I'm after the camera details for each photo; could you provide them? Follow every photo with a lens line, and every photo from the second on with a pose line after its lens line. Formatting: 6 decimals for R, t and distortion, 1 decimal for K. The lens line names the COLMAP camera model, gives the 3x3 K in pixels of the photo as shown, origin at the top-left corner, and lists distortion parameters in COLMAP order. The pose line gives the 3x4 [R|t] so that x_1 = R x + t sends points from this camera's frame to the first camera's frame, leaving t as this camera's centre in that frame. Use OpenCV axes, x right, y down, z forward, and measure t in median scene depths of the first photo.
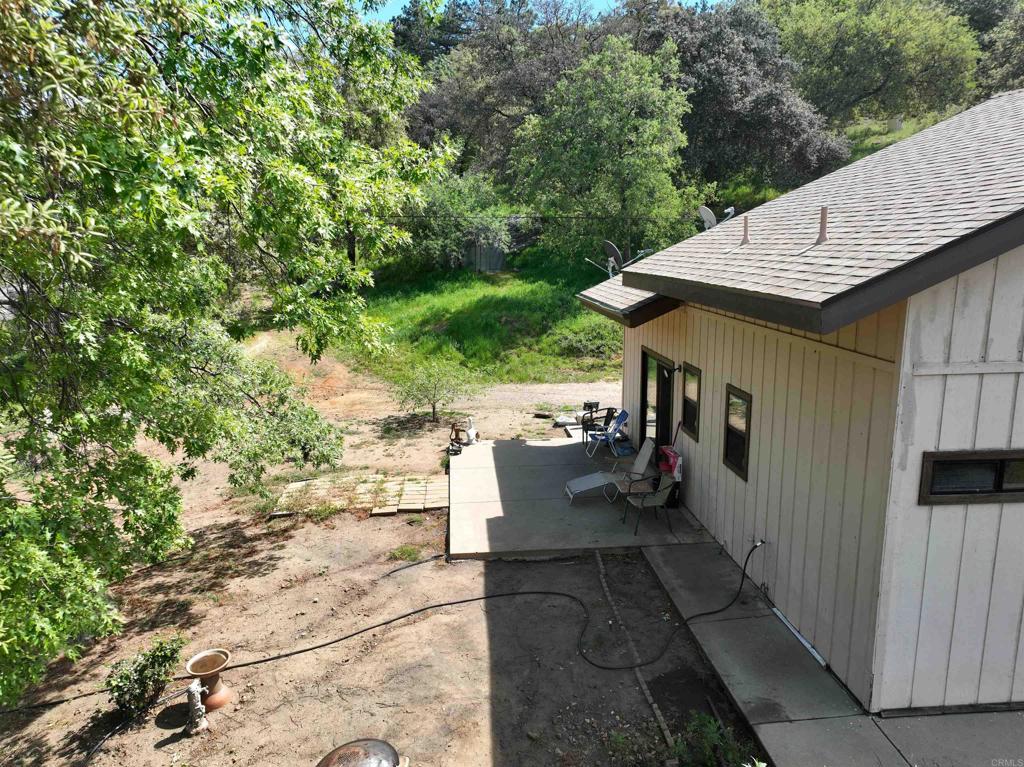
lens RADIAL K [[721.4, 0, 509.4], [0, 721.4, 383.2], [0, 0, 1]] dist [-0.002277, 0.020044]
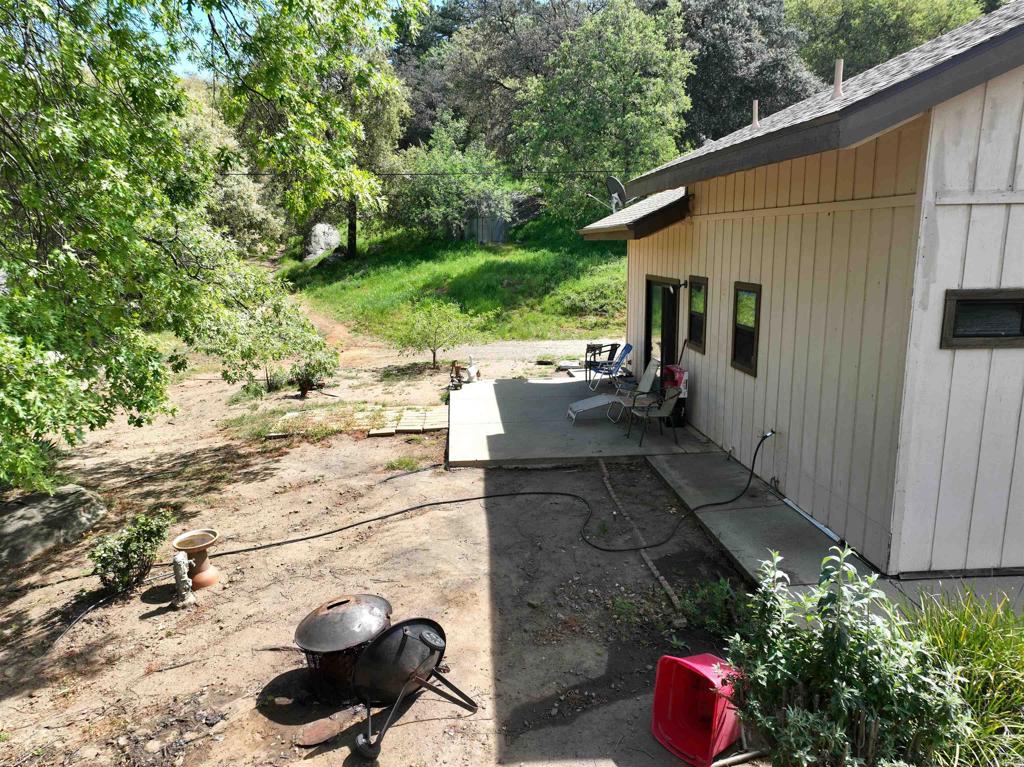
lens RADIAL K [[721.4, 0, 509.3], [0, 721.4, 383.3], [0, 0, 1]] dist [-0.002277, 0.020044]
pose [[0.999991, -0.000776, -0.004227, 0.003230], [0.000776, 1.000000, 0.000124, 0.139363], [0.004227, -0.000127, 0.999991, 0.032726]]
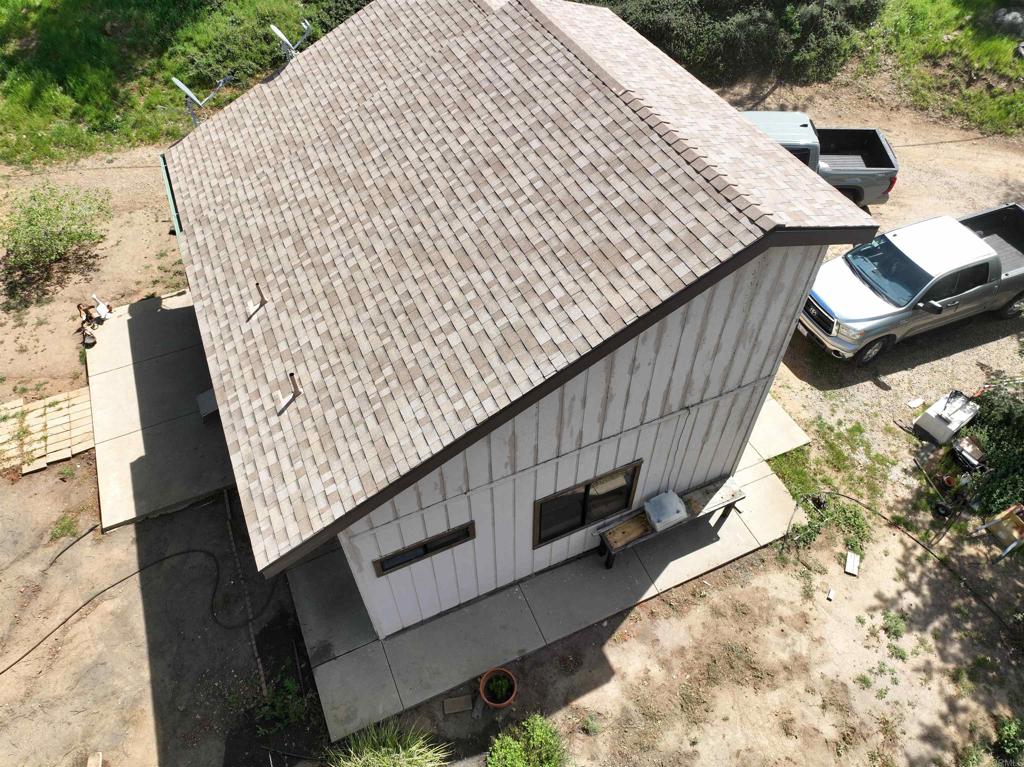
lens RADIAL K [[721.4, 0, 510.4], [0, 721.4, 382.5], [0, 0, 1]] dist [-0.002277, 0.020044]
pose [[0.942545, -0.249810, 0.221820, 0.388187], [0.058189, 0.776583, 0.627322, -0.739593], [-0.328973, -0.578371, 0.746501, -0.016990]]
